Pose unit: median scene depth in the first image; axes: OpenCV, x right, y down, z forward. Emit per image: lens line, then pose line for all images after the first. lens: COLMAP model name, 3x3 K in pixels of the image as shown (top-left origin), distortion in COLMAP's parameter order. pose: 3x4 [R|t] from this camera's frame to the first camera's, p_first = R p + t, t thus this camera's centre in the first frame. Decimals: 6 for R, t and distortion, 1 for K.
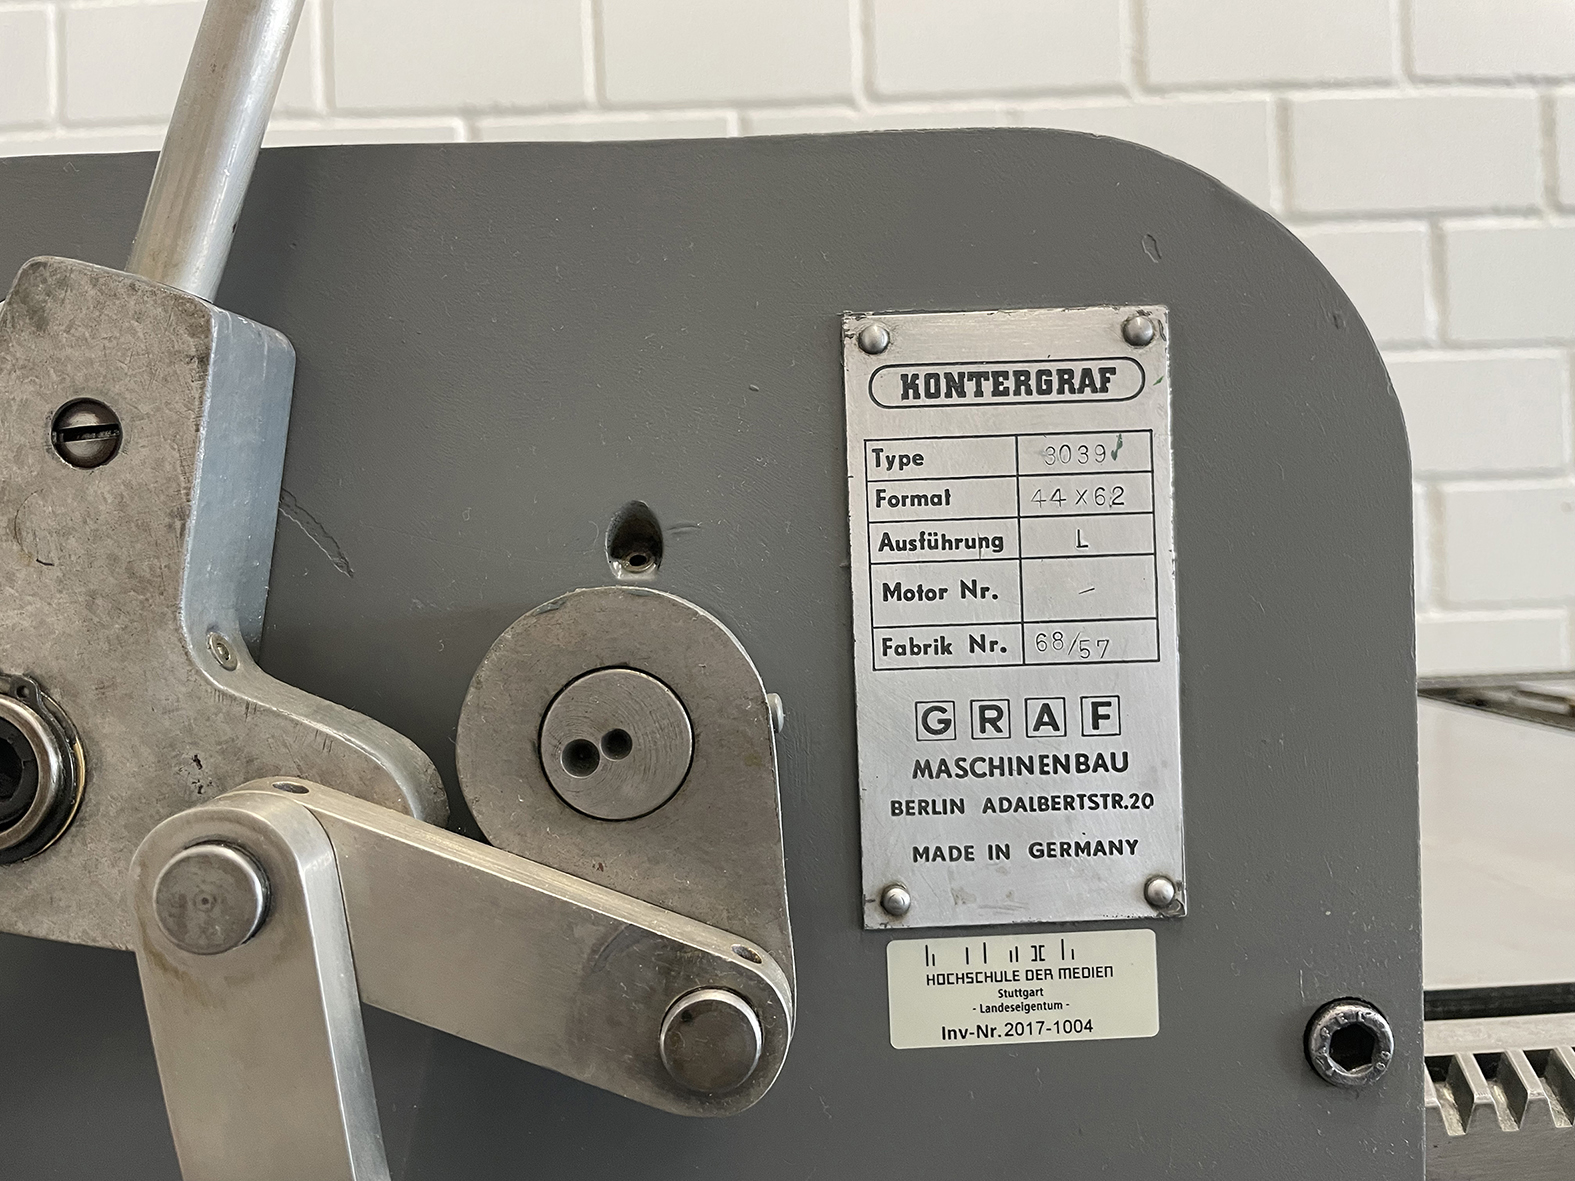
lens RADIAL K [[1204.6, 0, 795.4], [0, 1204.6, 569.9], [0, 0, 1]] dist [0.086415, -0.118937]
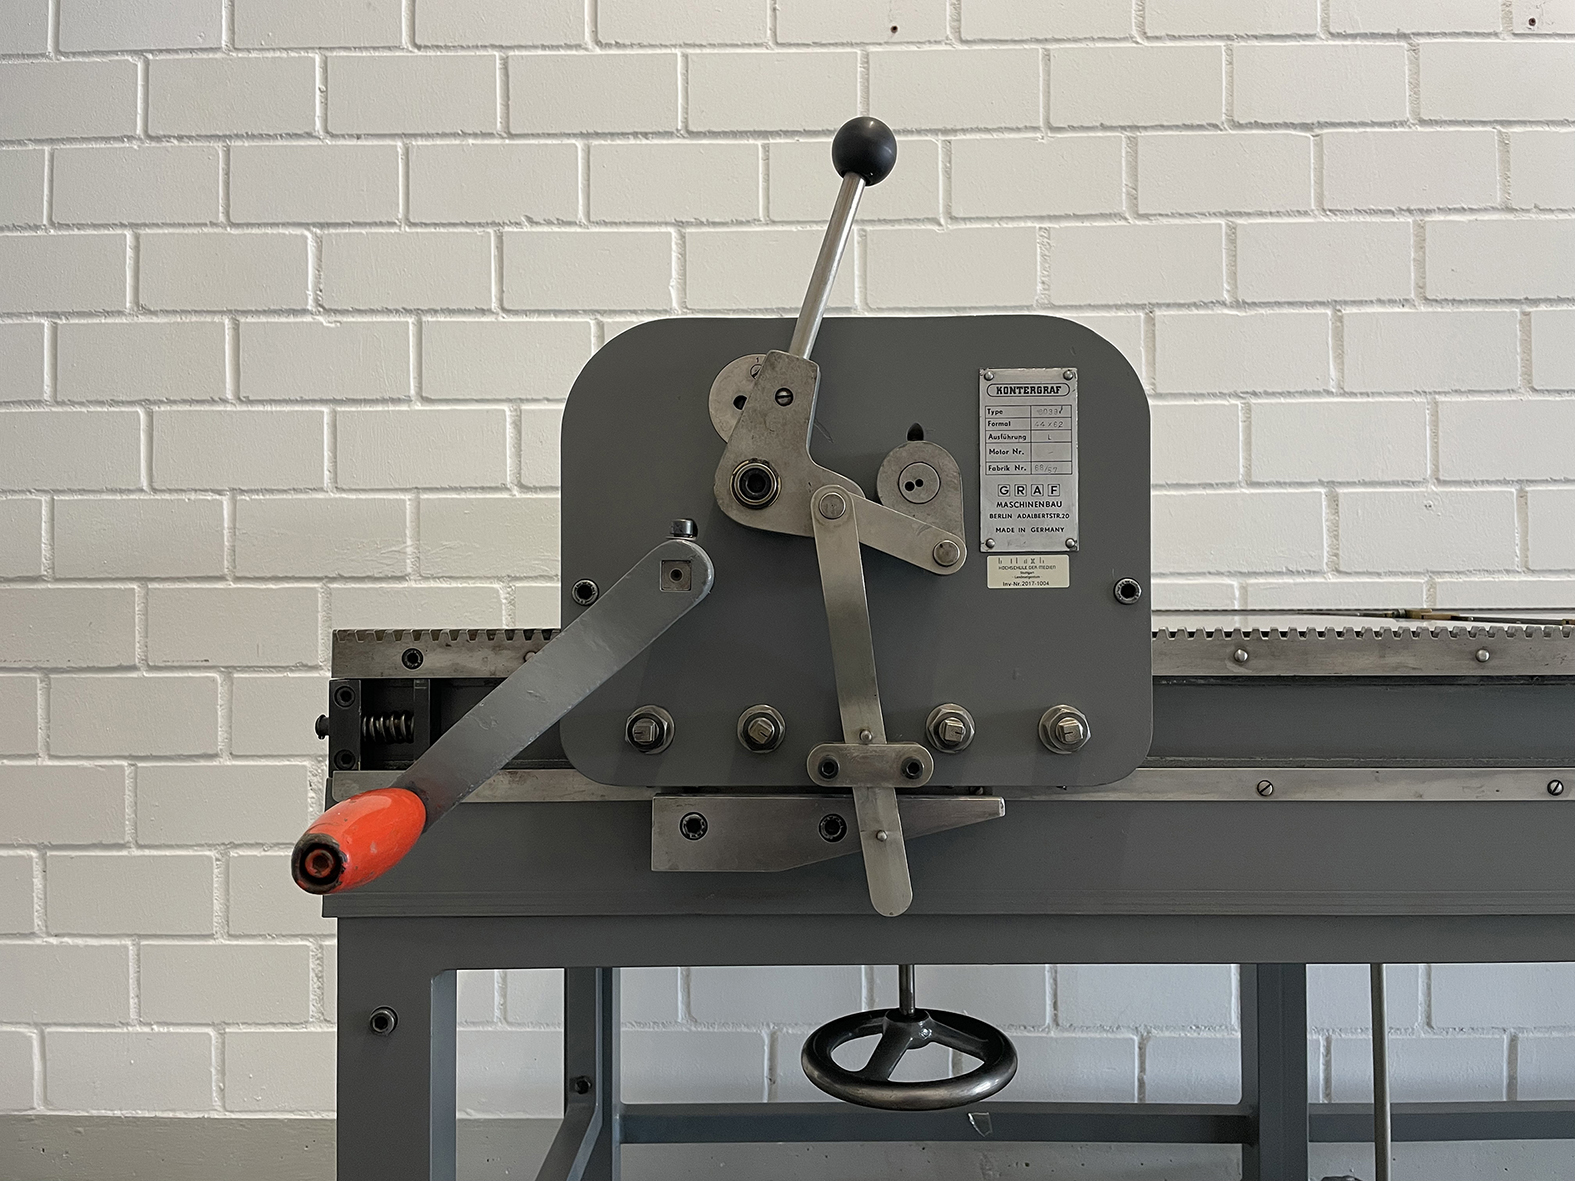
lens RADIAL K [[1204.6, 0, 798.0], [0, 1204.6, 575.4], [0, 0, 1]] dist [0.086415, -0.118937]
pose [[0.999320, 0.027296, -0.024776, -0.363797], [-0.028009, 0.999190, -0.028902, 0.471808], [0.023967, 0.029577, 0.999275, -2.341728]]
